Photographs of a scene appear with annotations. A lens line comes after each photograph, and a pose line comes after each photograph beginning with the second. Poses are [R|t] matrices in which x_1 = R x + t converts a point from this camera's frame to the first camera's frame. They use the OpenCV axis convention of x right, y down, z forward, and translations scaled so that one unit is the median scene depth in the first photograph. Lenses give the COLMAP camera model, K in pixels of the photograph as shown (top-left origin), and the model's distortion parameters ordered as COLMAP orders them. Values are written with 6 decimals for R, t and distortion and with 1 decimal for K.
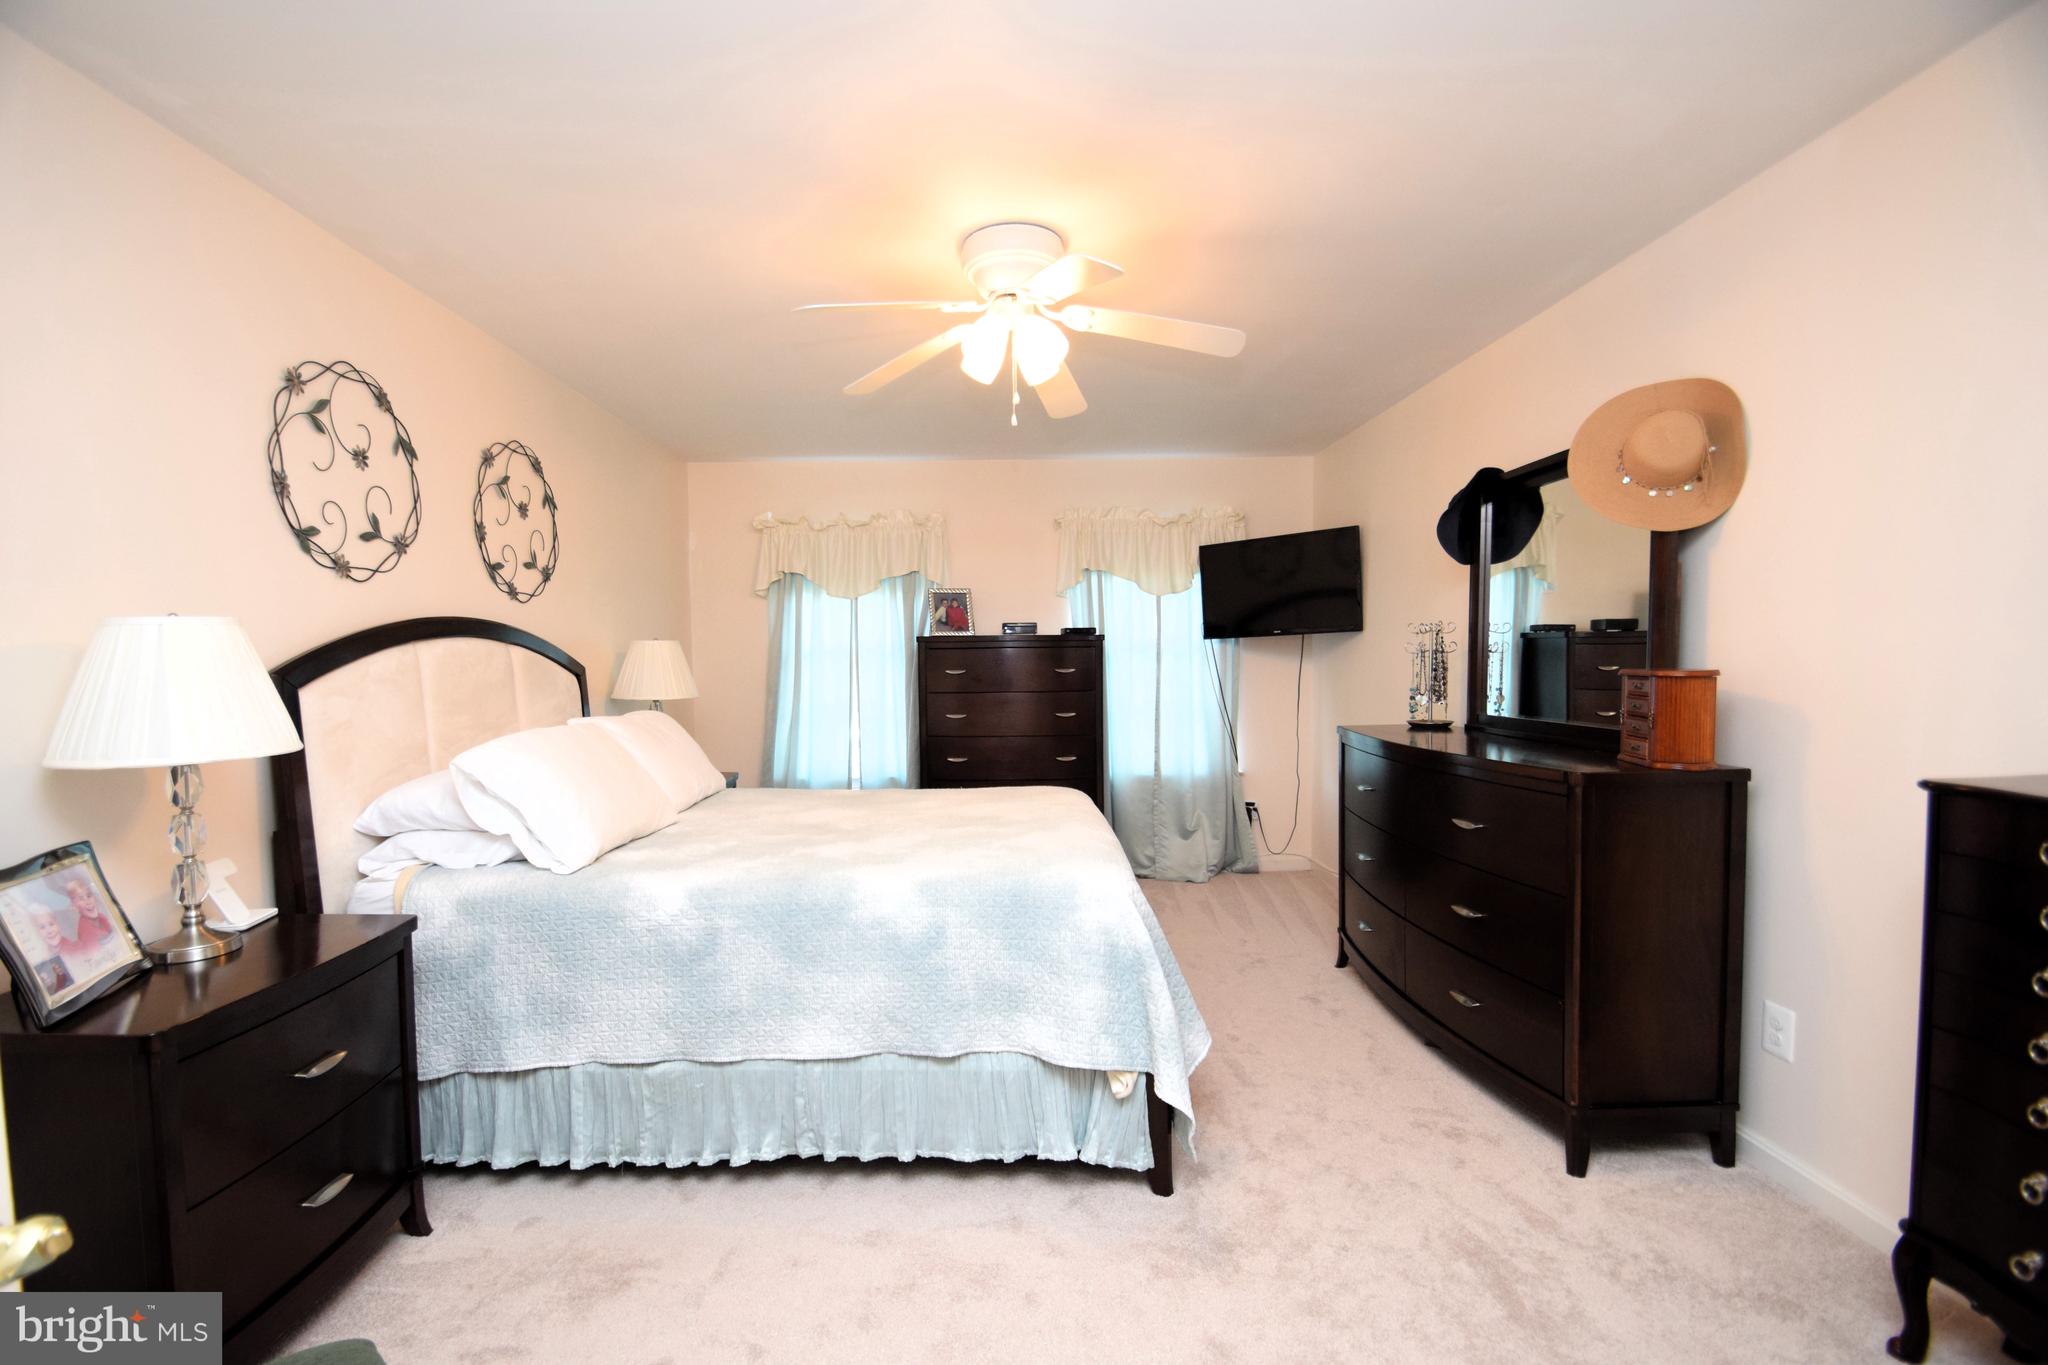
lens RADIAL K [[903.5, 0, 994.4], [0, 903.5, 702.8], [0, 0, 1]] dist [0.003873, -0.009547]
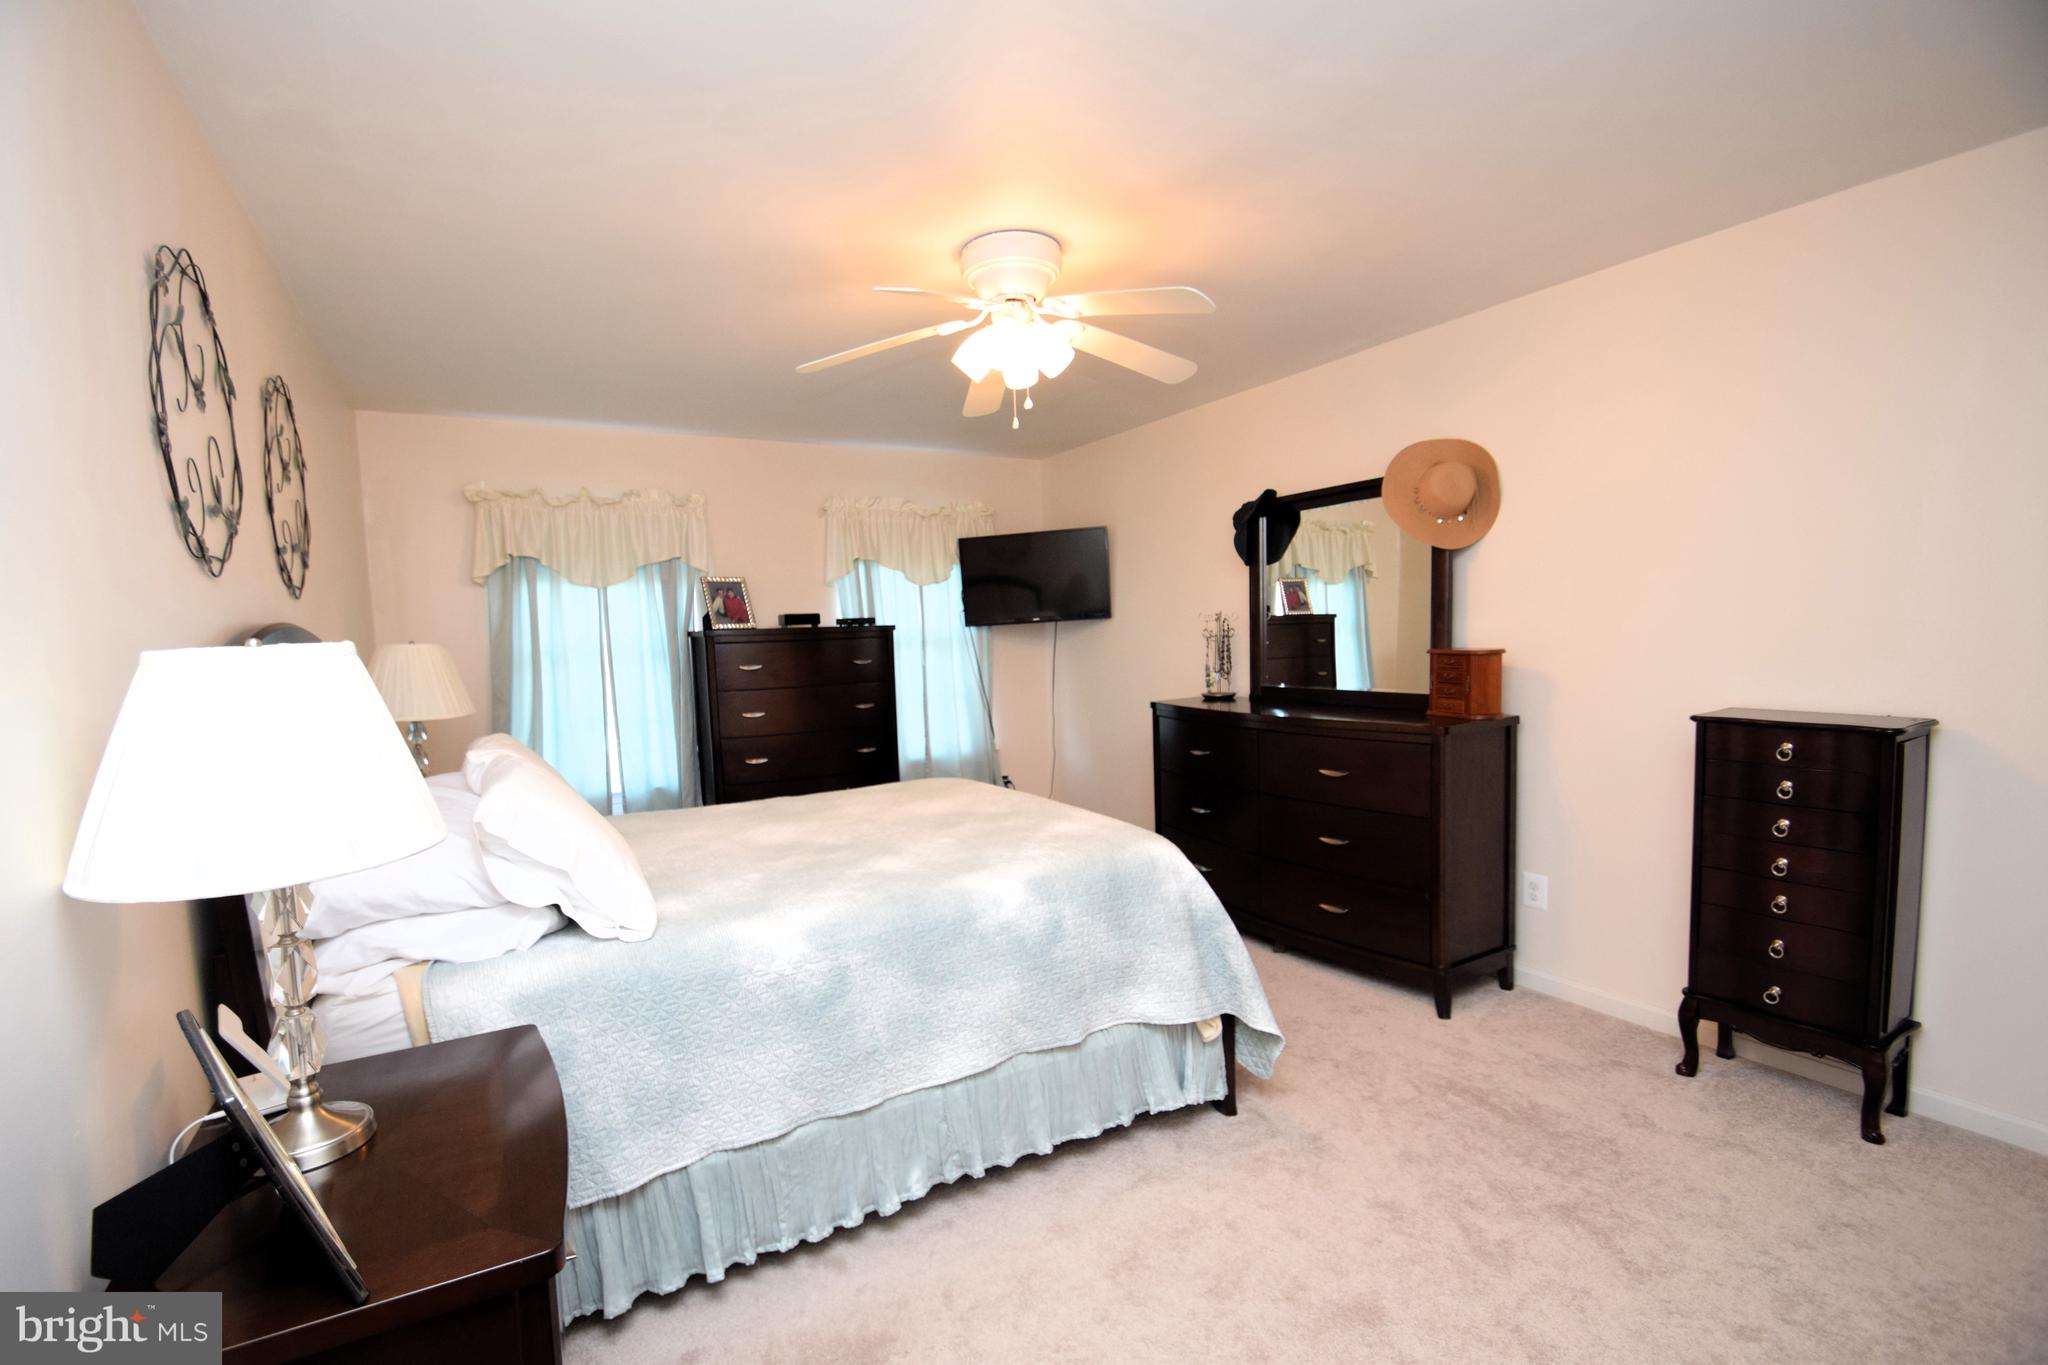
lens RADIAL K [[903.5, 0, 994.4], [0, 903.5, 702.8], [0, 0, 1]] dist [0.003873, -0.009547]
pose [[0.871400, -0.059844, 0.486909, -0.597803], [0.048972, 0.998185, 0.035040, -0.039217], [-0.488122, -0.006689, 0.872750, 0.135334]]
